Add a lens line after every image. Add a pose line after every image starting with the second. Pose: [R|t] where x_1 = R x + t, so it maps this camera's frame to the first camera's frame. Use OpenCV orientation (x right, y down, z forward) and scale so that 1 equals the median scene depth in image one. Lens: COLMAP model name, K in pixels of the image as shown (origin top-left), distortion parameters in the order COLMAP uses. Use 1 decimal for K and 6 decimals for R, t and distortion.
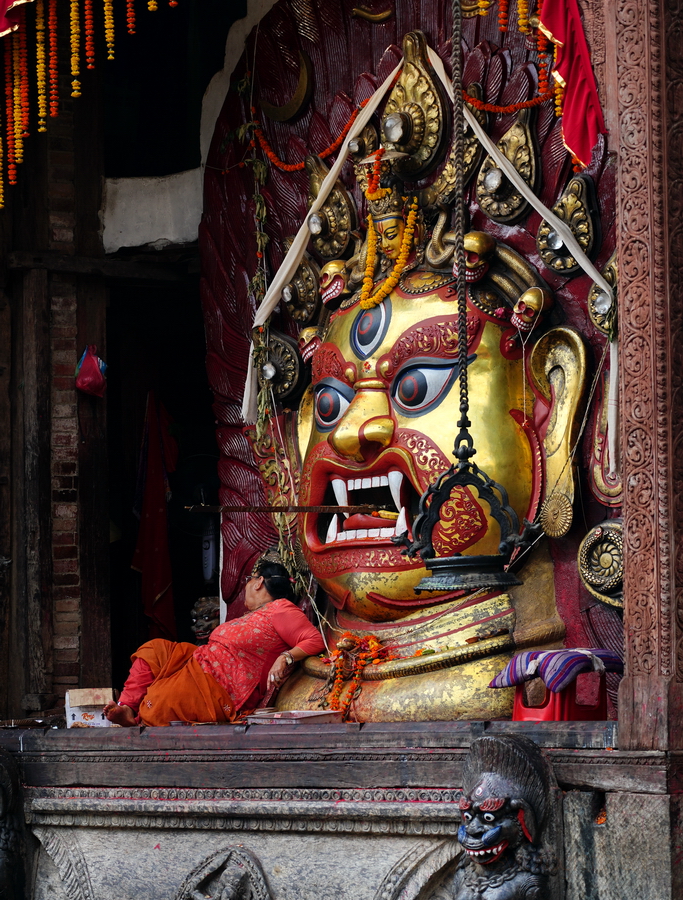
lens RADIAL K [[1228.7, 0, 341.5], [0, 1228.7, 450.0], [0, 0, 1]] dist [-0.034327, -0.014316]
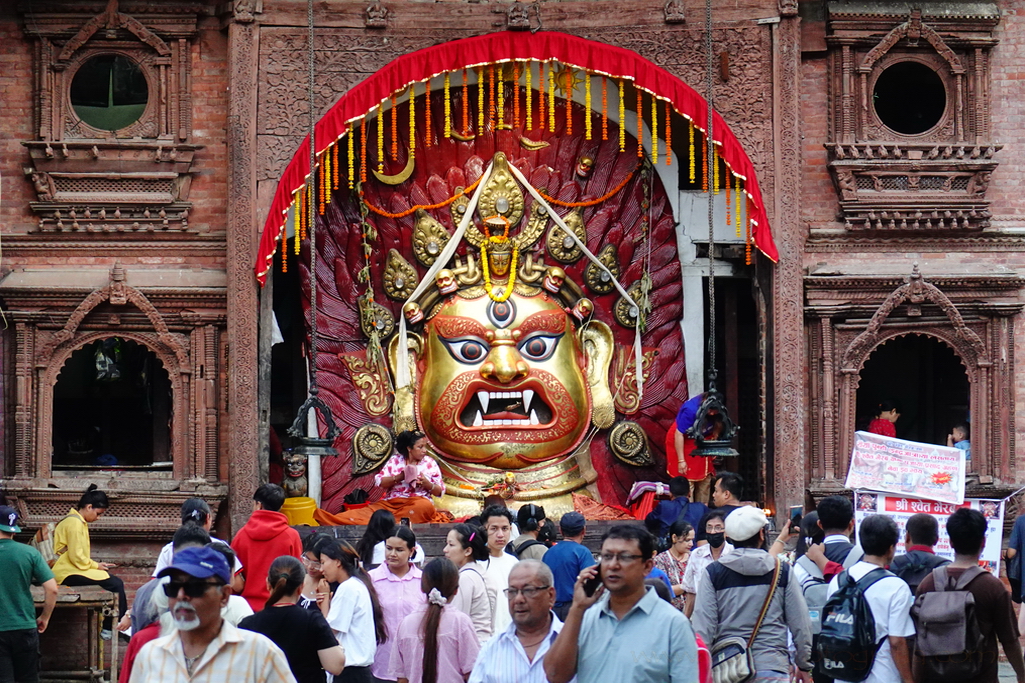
lens RADIAL K [[702.7, 0, 512.5], [0, 702.7, 341.5], [0, 0, 1]] dist [-0.033317, 0.001732]
pose [[0.962295, 0.076517, 0.261025, -0.260023], [-0.064887, 0.996490, -0.052899, 0.001254], [-0.264156, 0.033967, 0.963882, -0.041105]]
